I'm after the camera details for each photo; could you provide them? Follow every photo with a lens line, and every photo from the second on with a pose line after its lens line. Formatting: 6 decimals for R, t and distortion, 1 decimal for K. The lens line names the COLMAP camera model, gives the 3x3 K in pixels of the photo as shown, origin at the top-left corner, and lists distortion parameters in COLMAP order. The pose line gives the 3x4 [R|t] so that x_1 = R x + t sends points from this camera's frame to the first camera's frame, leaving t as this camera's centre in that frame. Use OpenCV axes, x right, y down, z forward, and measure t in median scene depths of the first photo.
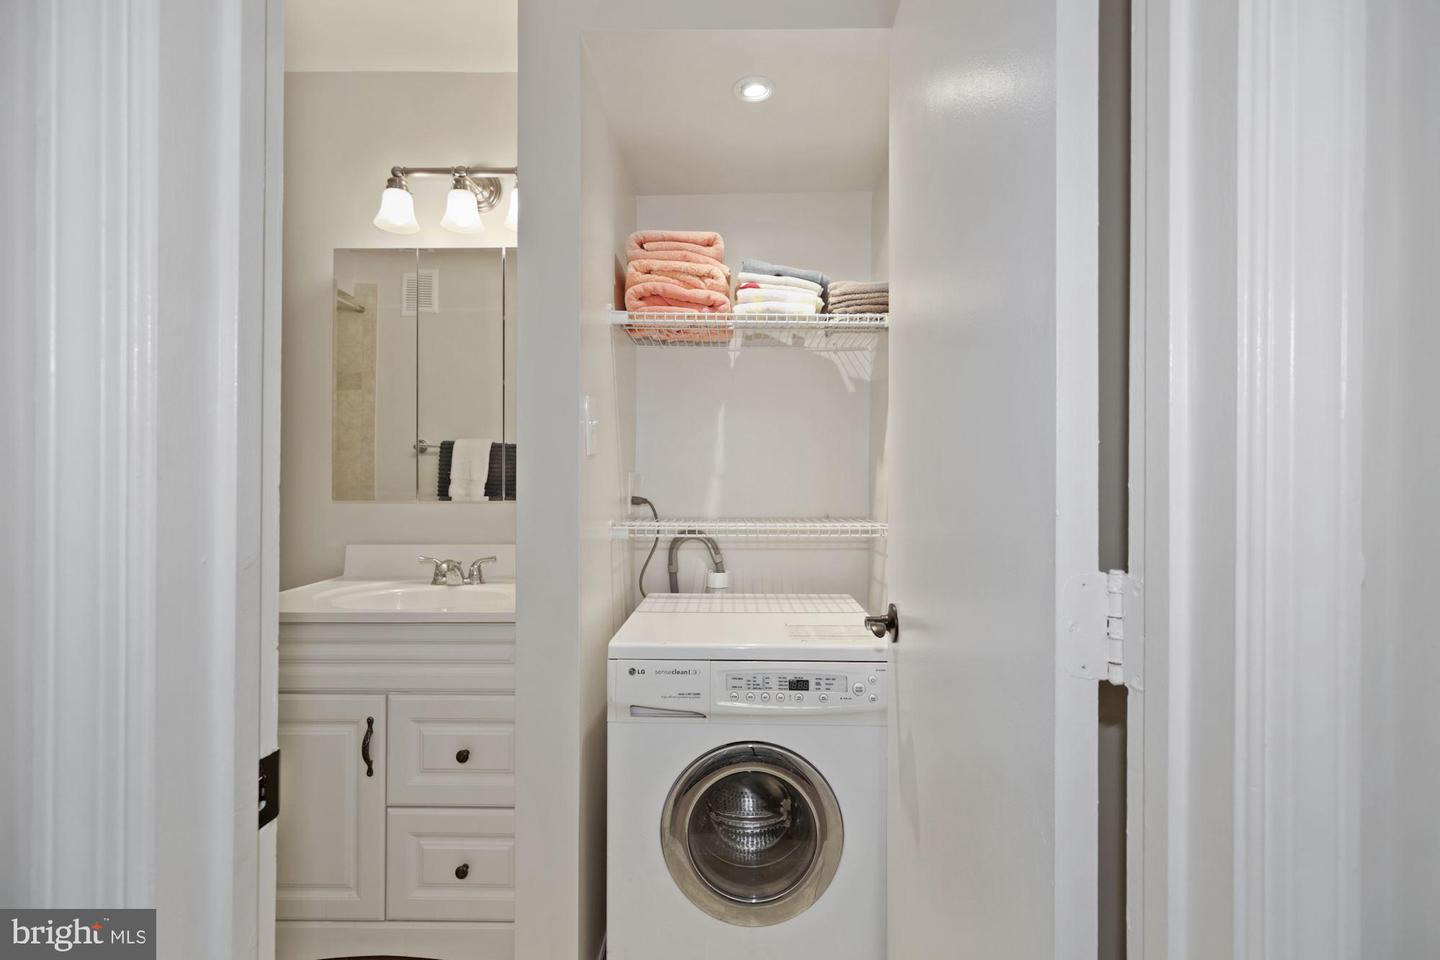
lens RADIAL K [[666.6, 0, 726.7], [0, 666.6, 479.2], [0, 0, 1]] dist [-0.003255, 0.005441]
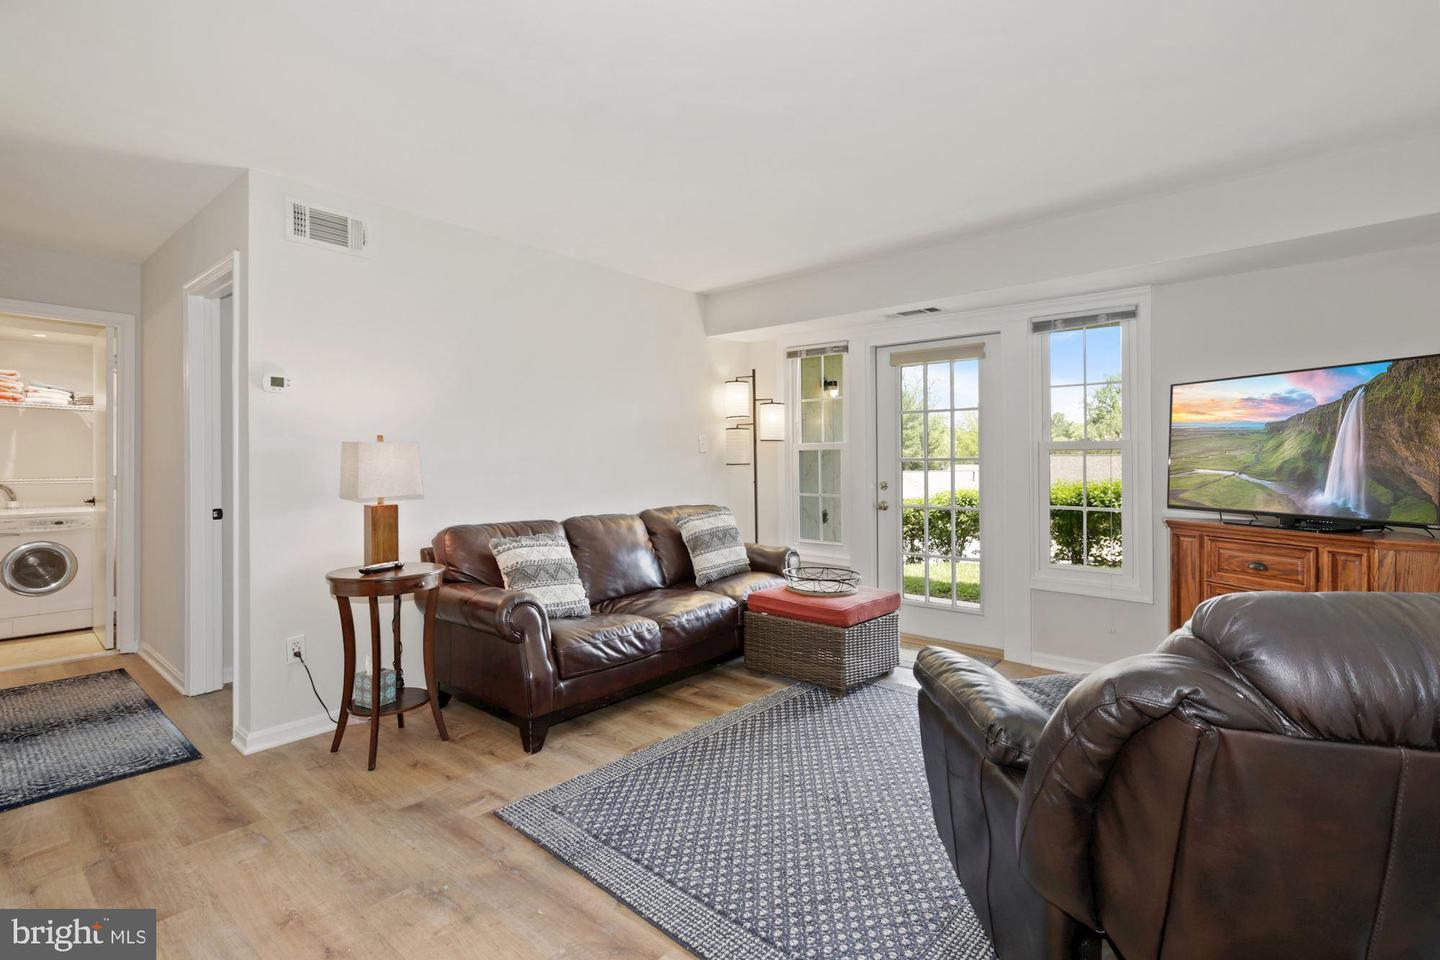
lens RADIAL K [[666.6, 0, 726.0], [0, 666.6, 468.1], [0, 0, 1]] dist [-0.003255, 0.005441]
pose [[0.643444, -0.004180, 0.765482, -0.240502], [-0.005634, 0.999932, 0.010196, -0.022154], [-0.765472, -0.010873, 0.643377, -2.936861]]
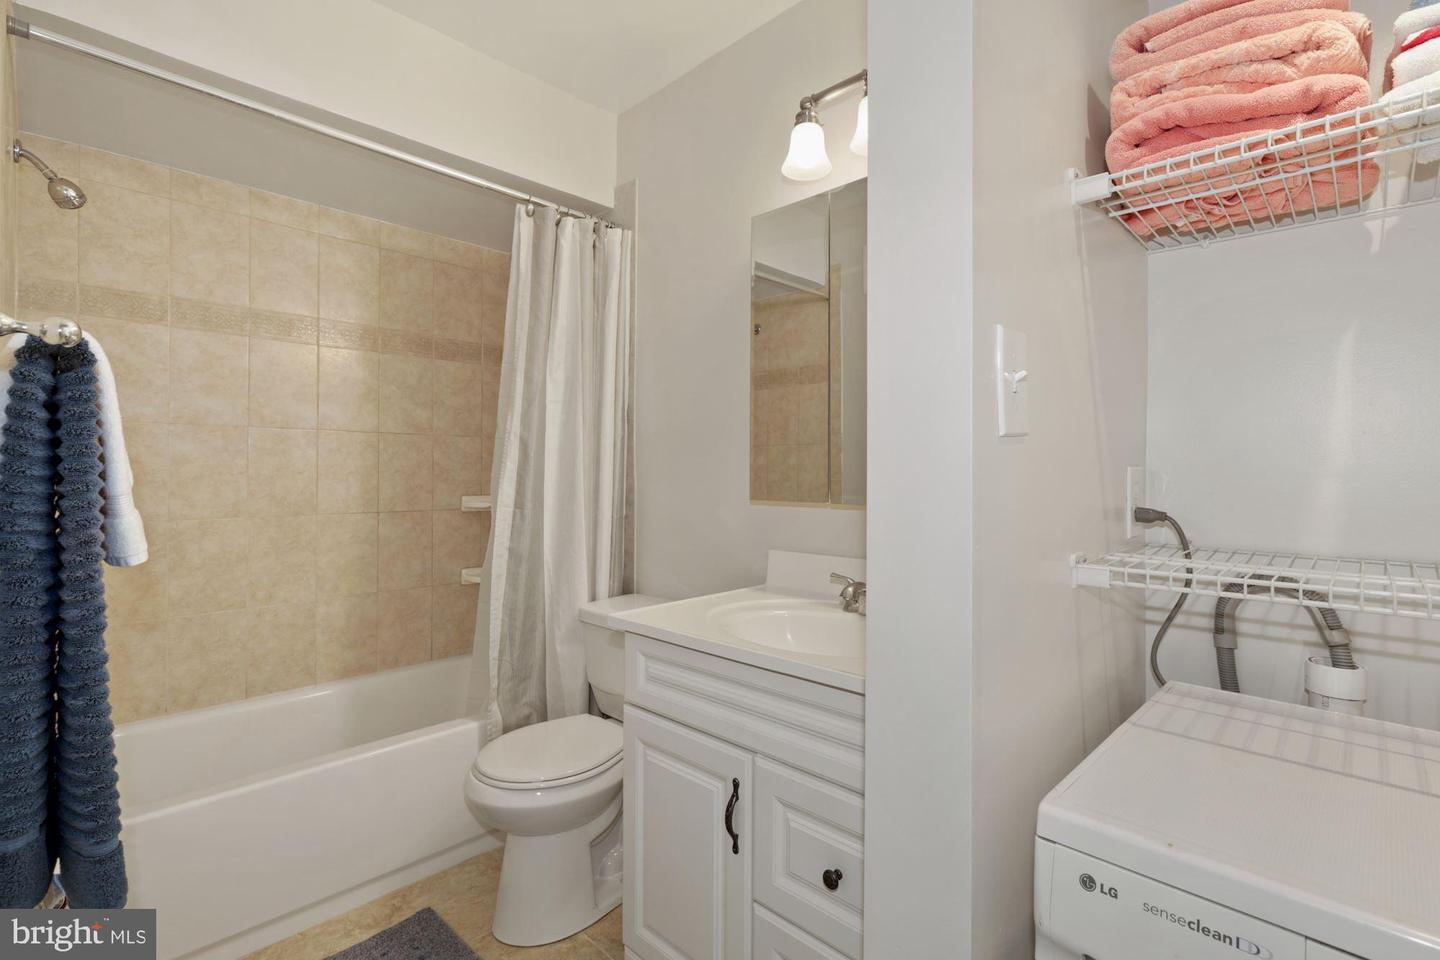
lens RADIAL K [[666.6, 0, 728.3], [0, 666.6, 467.8], [0, 0, 1]] dist [-0.003255, 0.005441]
pose [[0.726126, -0.002236, -0.687558, 0.000316], [-0.006099, 0.999934, -0.009693, -0.002054], [0.687534, 0.011232, 0.726065, 0.377370]]
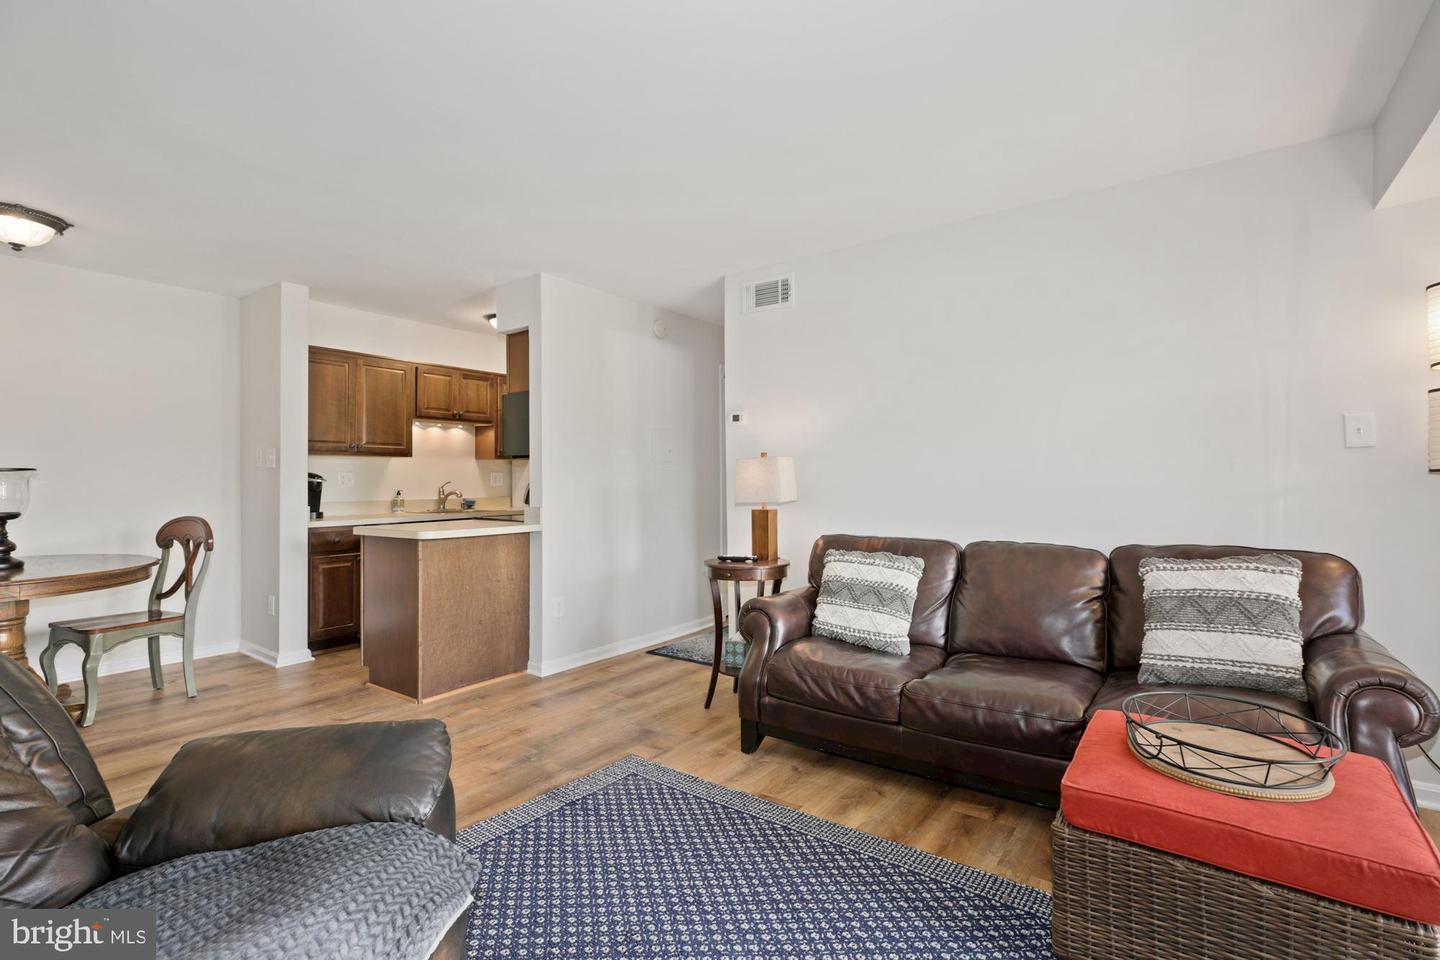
lens RADIAL K [[666.6, 0, 718.6], [0, 666.6, 468.3], [0, 0, 1]] dist [-0.003255, 0.005441]
pose [[0.819374, -0.013762, -0.573095, 1.447858], [0.010372, 0.999904, -0.009182, -0.015577], [0.573166, 0.001579, 0.819438, -2.962403]]
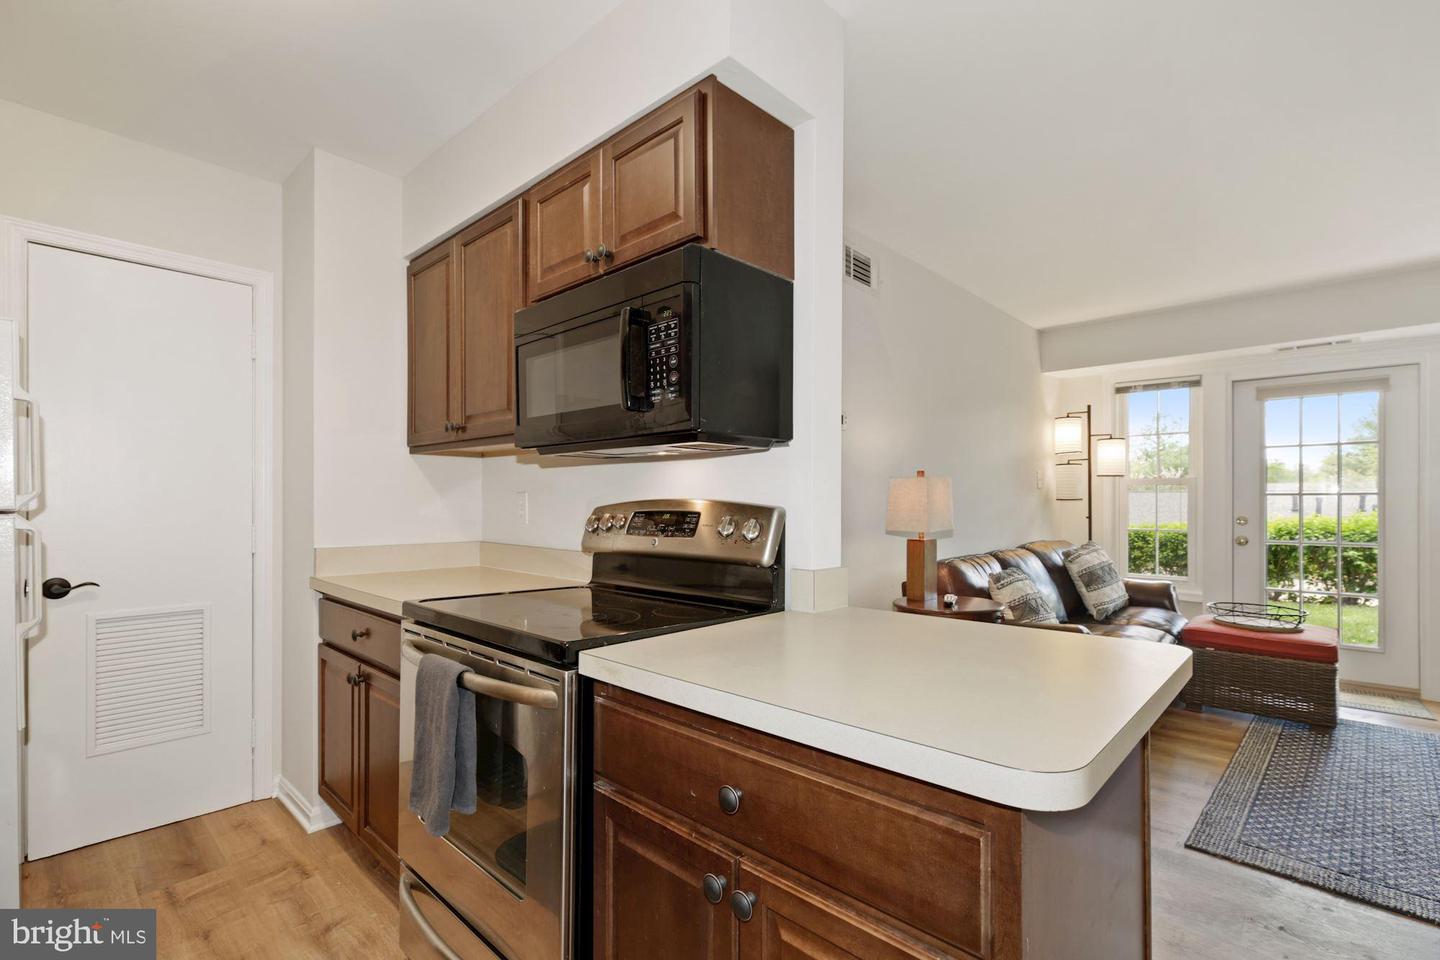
lens RADIAL K [[666.6, 0, 708.9], [0, 666.6, 496.6], [0, 0, 1]] dist [-0.003255, 0.005441]
pose [[0.677102, 0.001640, 0.735887, -1.089023], [-0.005425, 0.999981, 0.002763, -0.018897], [-0.735869, -0.005863, 0.677099, -2.017458]]
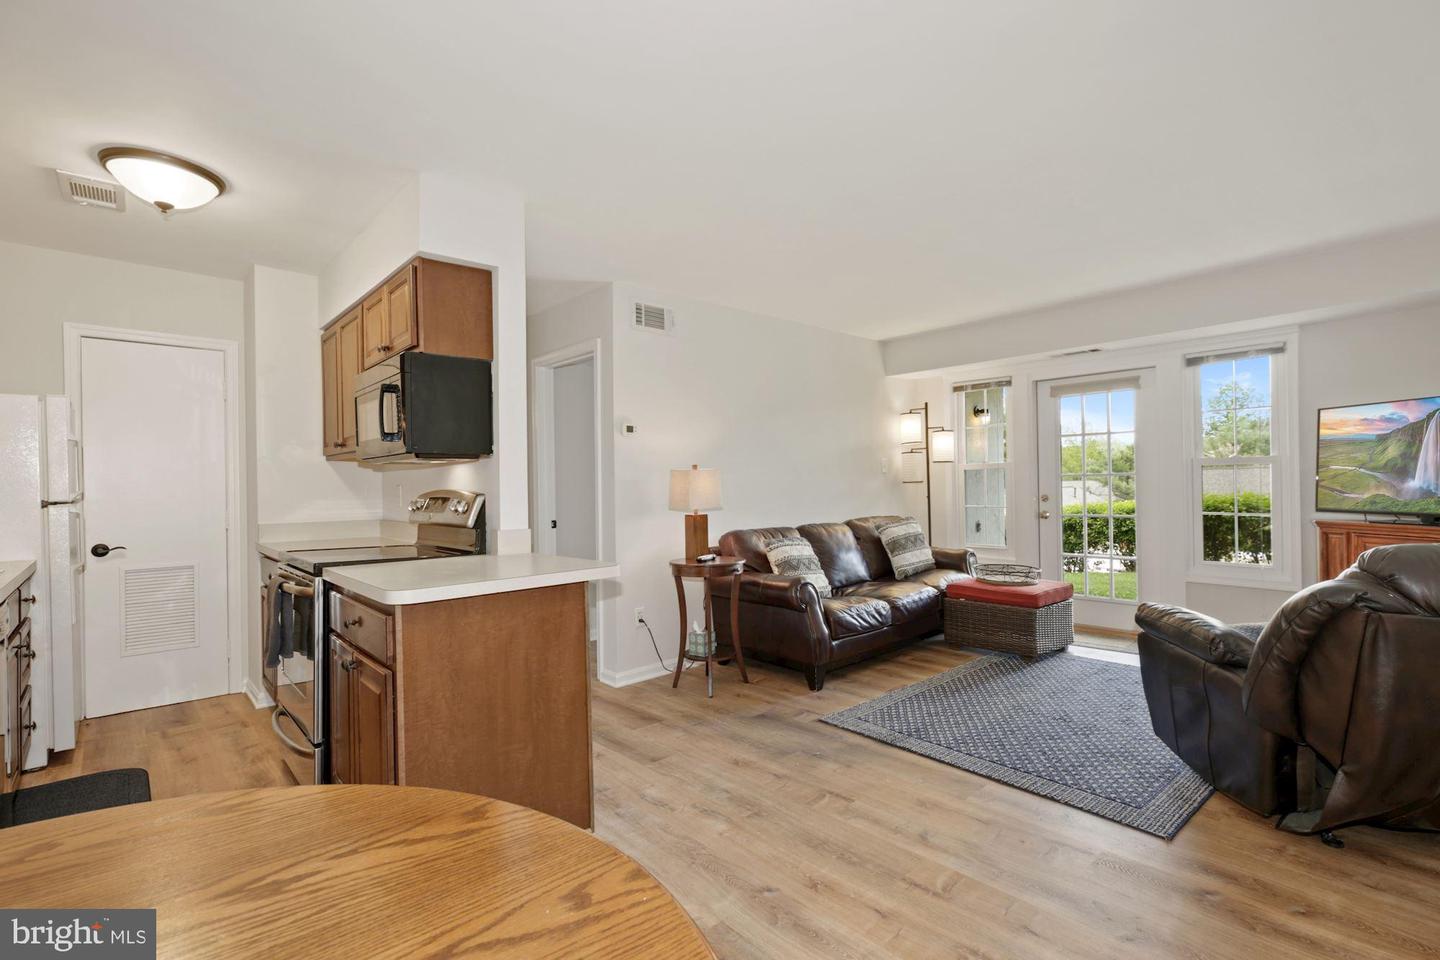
lens RADIAL K [[666.6, 0, 713.3], [0, 666.6, 488.4], [0, 0, 1]] dist [-0.003255, 0.005441]
pose [[0.736399, -0.014070, 0.676401, -0.997305], [0.012458, 0.999896, 0.007237, -0.015453], [-0.676433, 0.003097, 0.736498, -2.961215]]
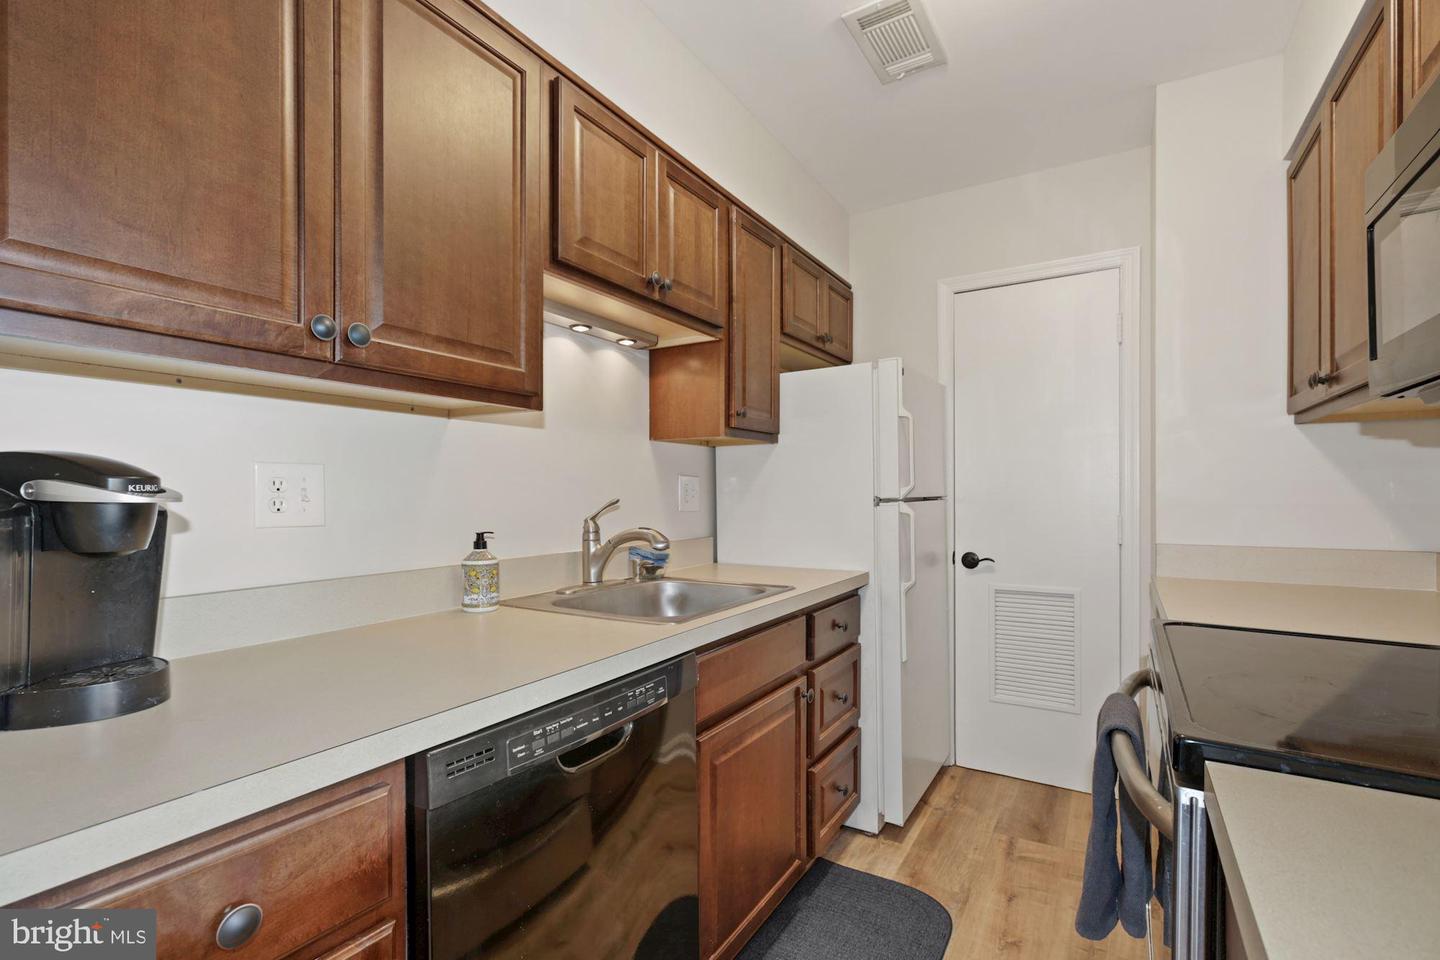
lens RADIAL K [[666.6, 0, 729.8], [0, 666.6, 497.4], [0, 0, 1]] dist [-0.003255, 0.005441]
pose [[0.866325, -0.002505, -0.499474, -0.717133], [0.010138, 0.999870, 0.012570, -0.010872], [0.499377, -0.015954, 0.866238, -1.926280]]
